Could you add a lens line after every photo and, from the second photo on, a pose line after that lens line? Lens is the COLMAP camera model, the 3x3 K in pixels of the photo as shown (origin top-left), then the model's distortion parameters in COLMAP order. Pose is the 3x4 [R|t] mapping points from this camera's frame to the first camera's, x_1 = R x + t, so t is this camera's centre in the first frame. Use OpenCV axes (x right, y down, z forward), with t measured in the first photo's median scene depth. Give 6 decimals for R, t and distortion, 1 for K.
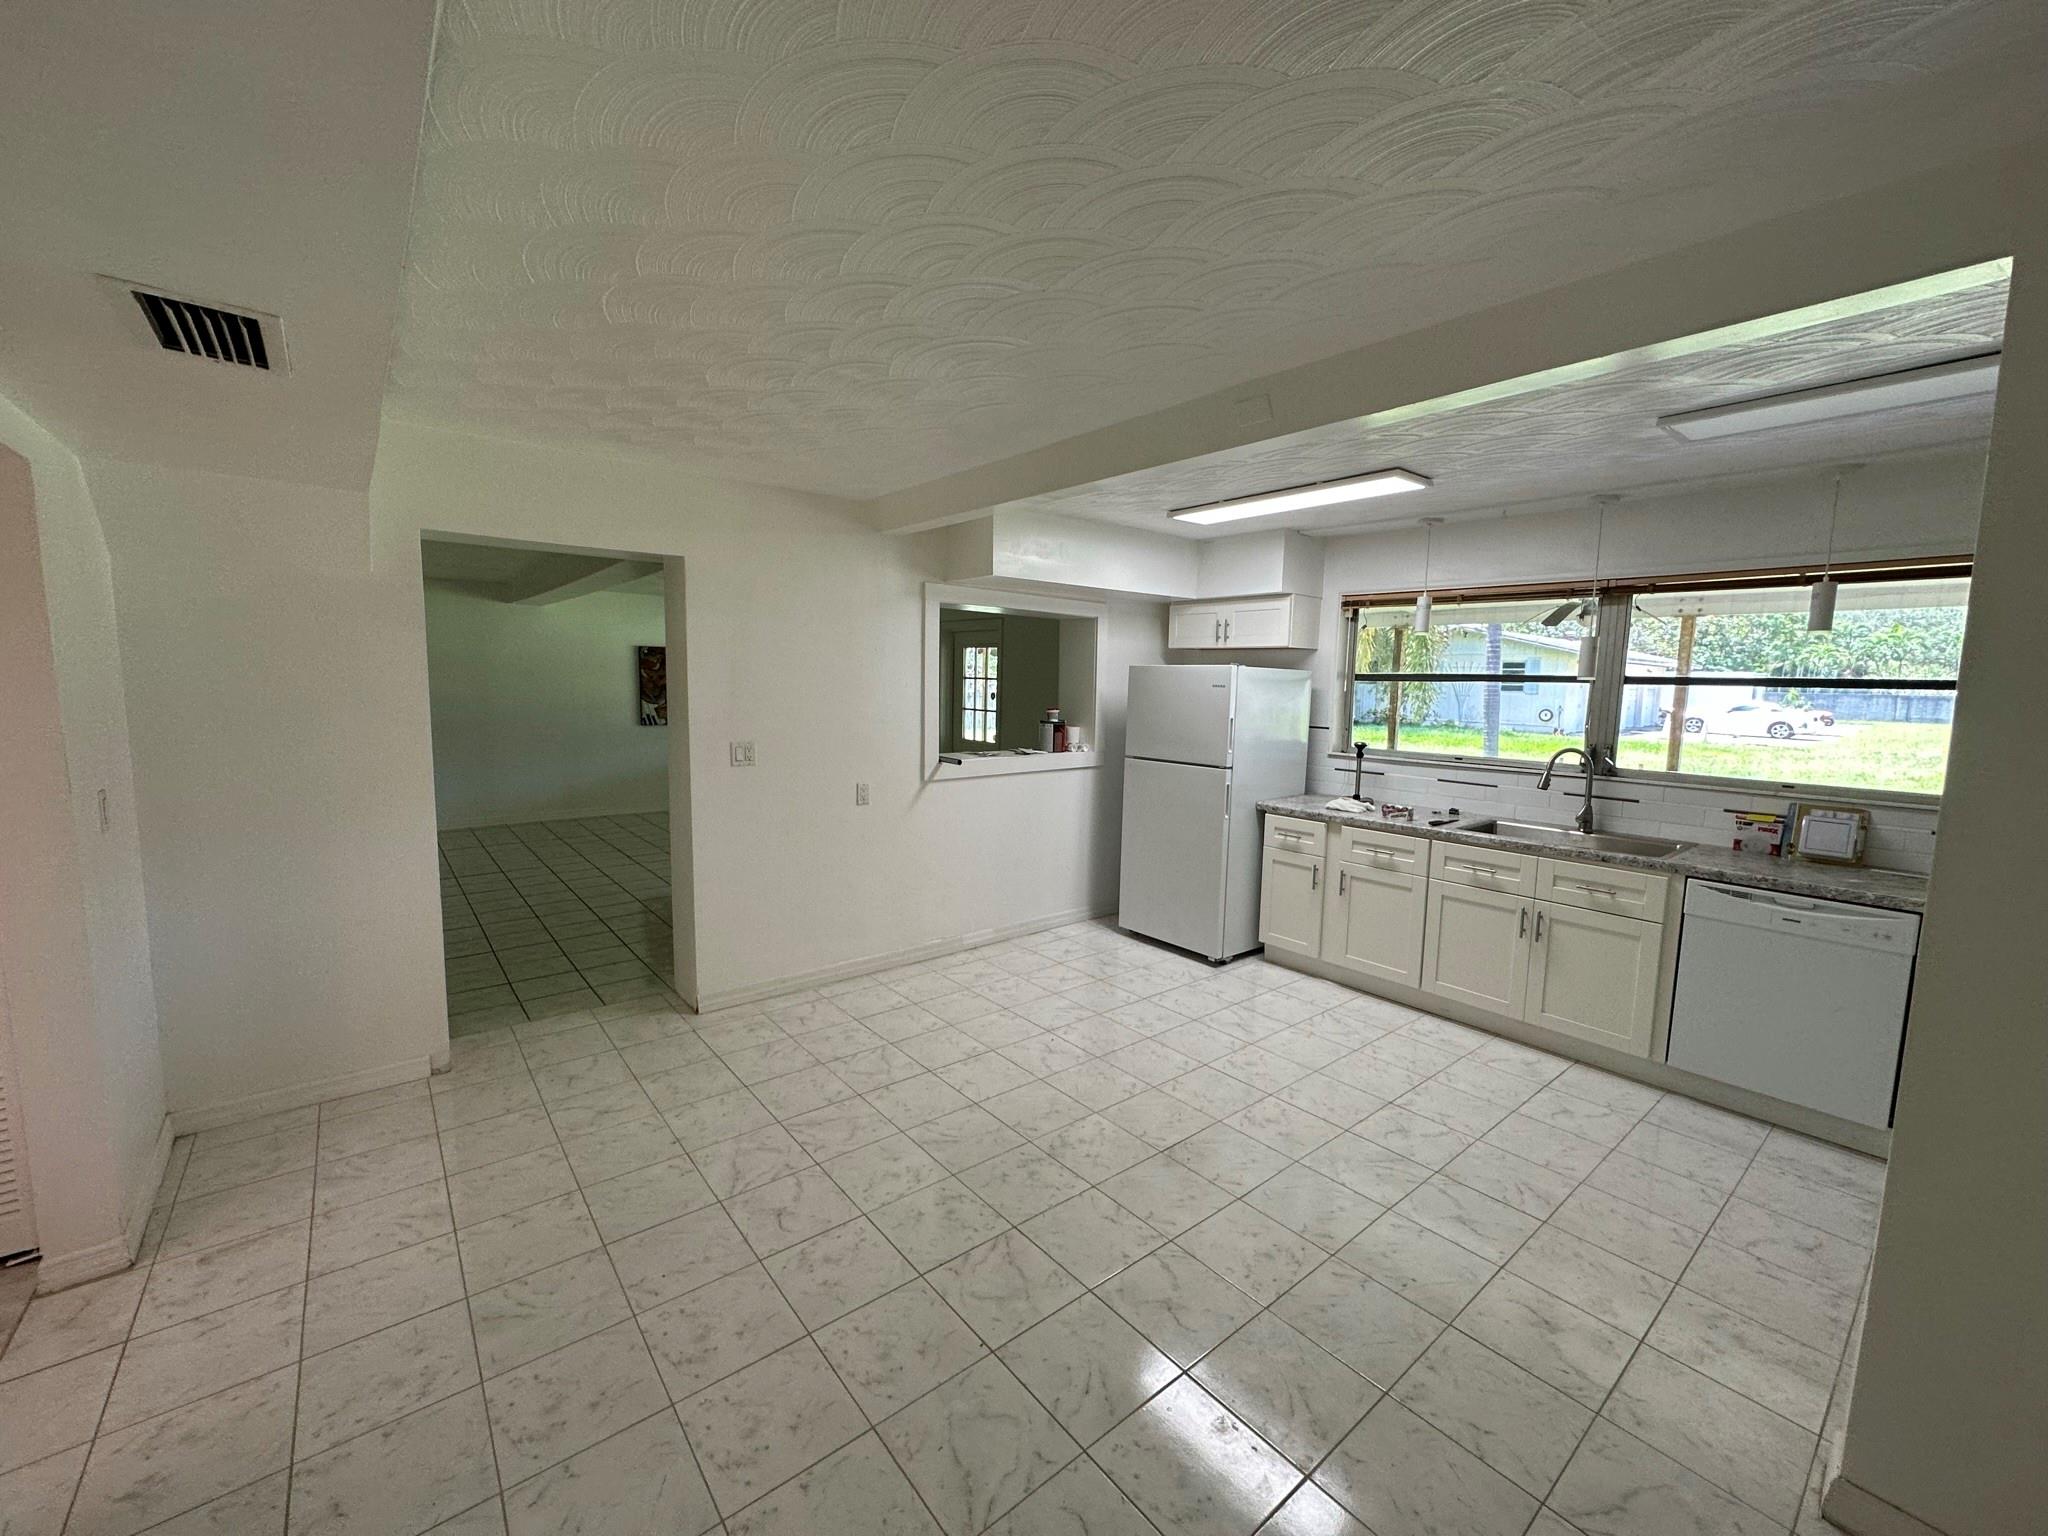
lens RADIAL K [[817.1, 0, 1024.0], [0, 817.1, 768.0], [0, 0, 1]] dist [-0.001441, -0.000152]
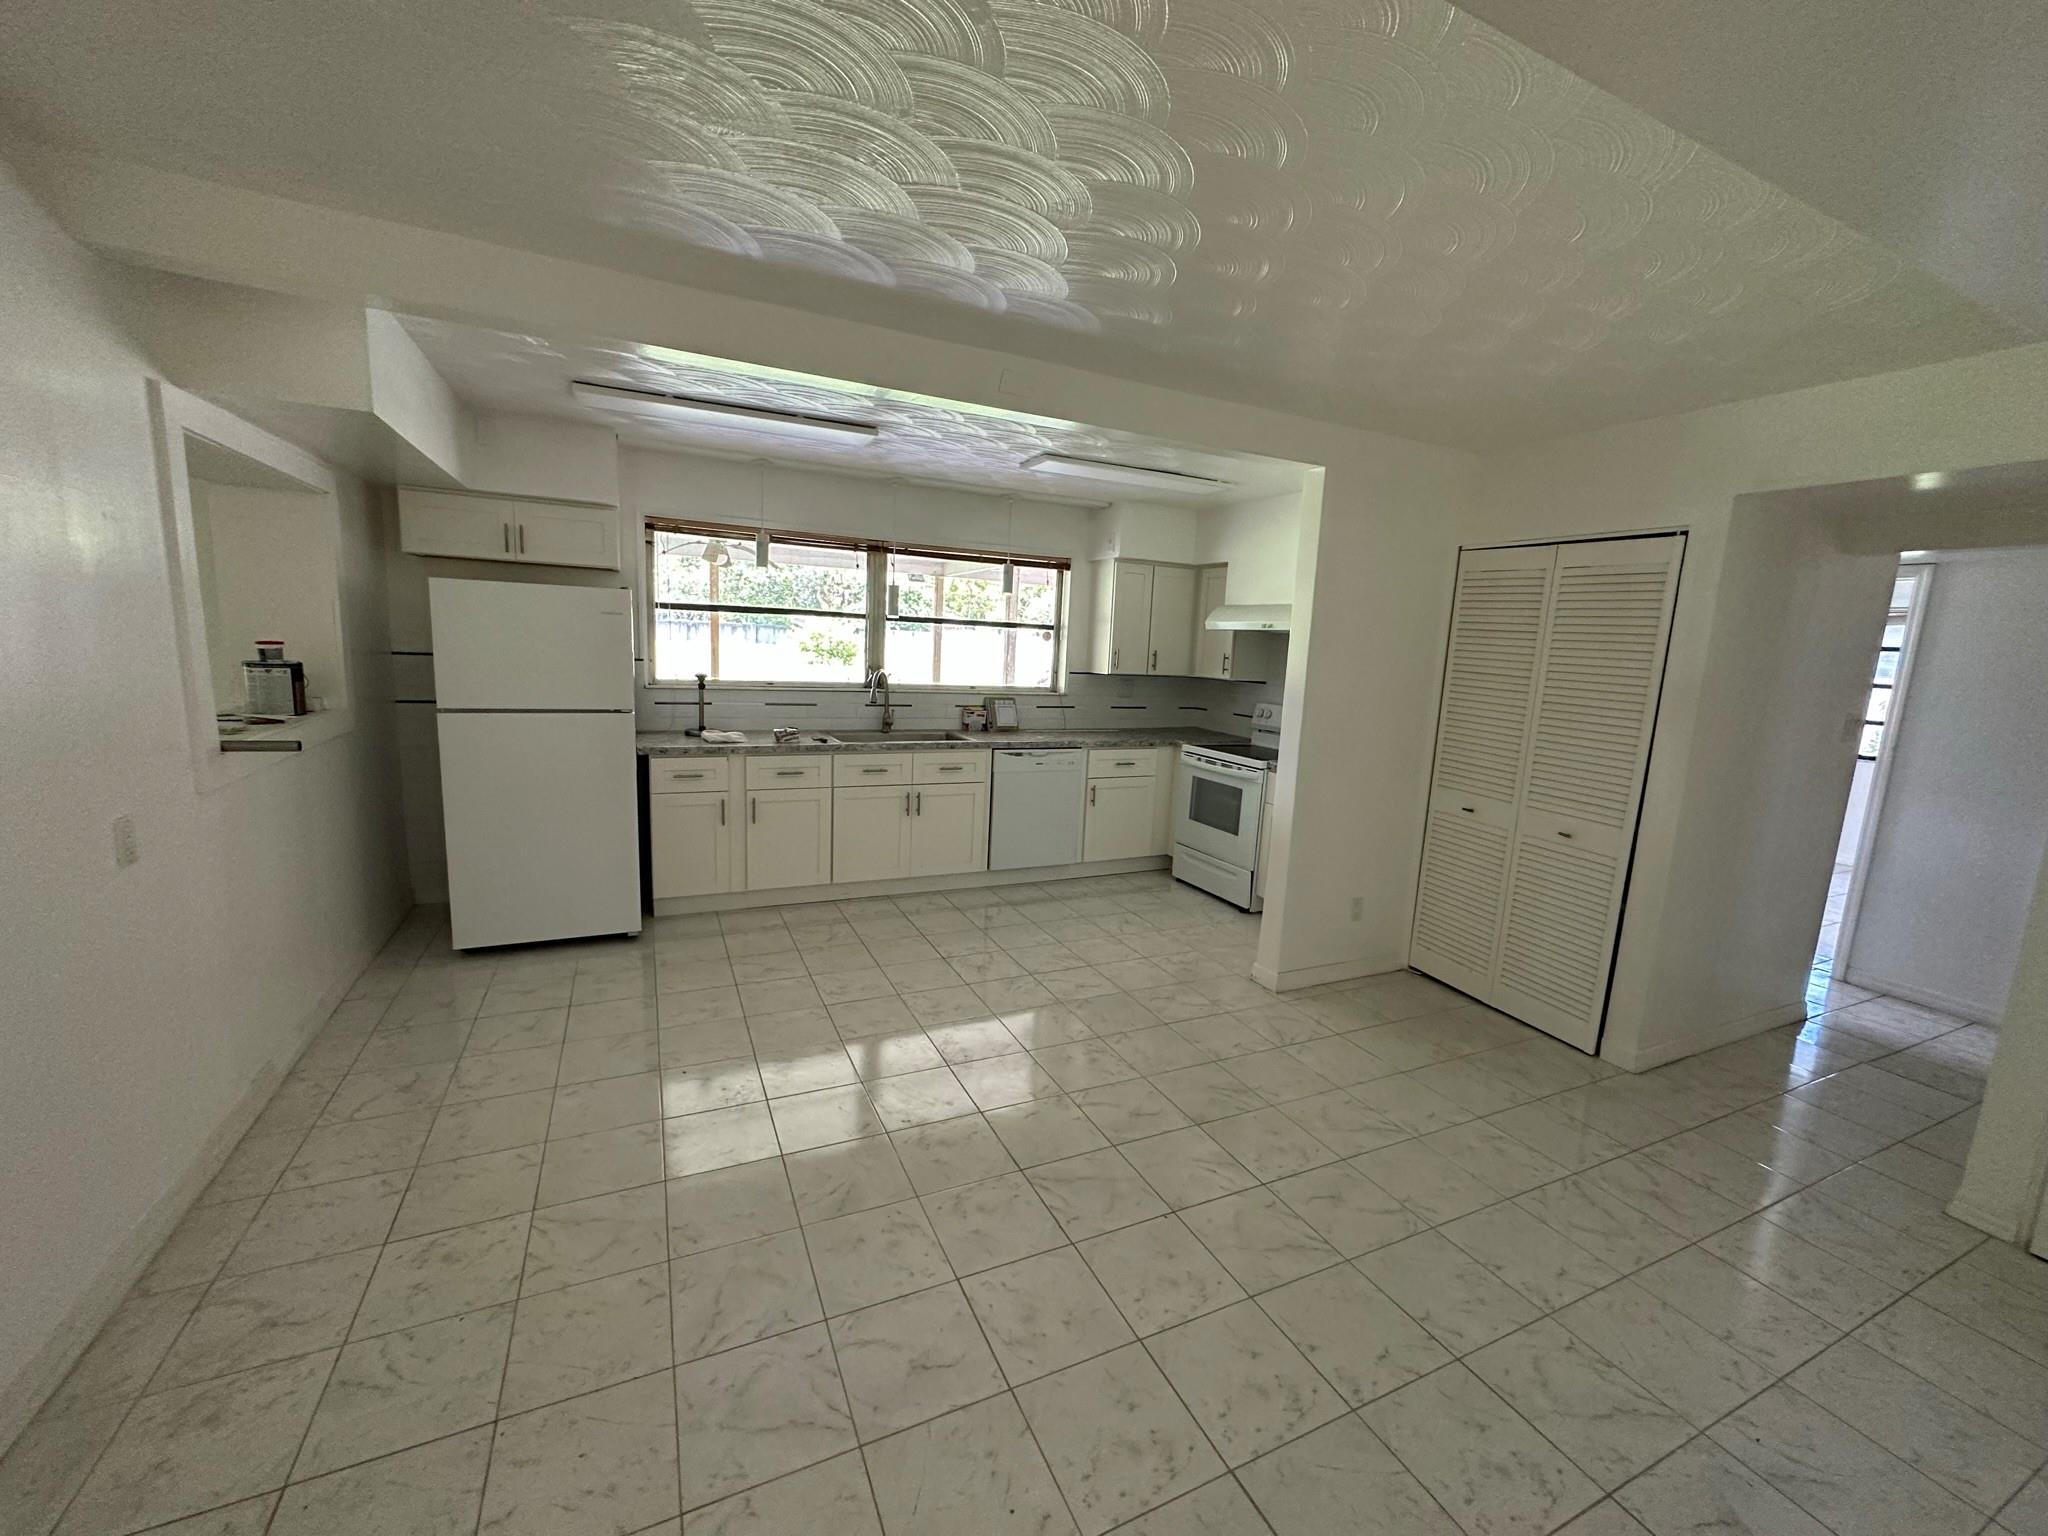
lens RADIAL K [[817.1, 0, 1024.0], [0, 817.1, 768.0], [0, 0, 1]] dist [-0.001441, -0.000152]
pose [[0.242958, -0.159508, 0.956832, -0.608034], [0.061654, 0.986933, 0.148871, -0.054318], [-0.968075, 0.022823, 0.249618, 0.495844]]
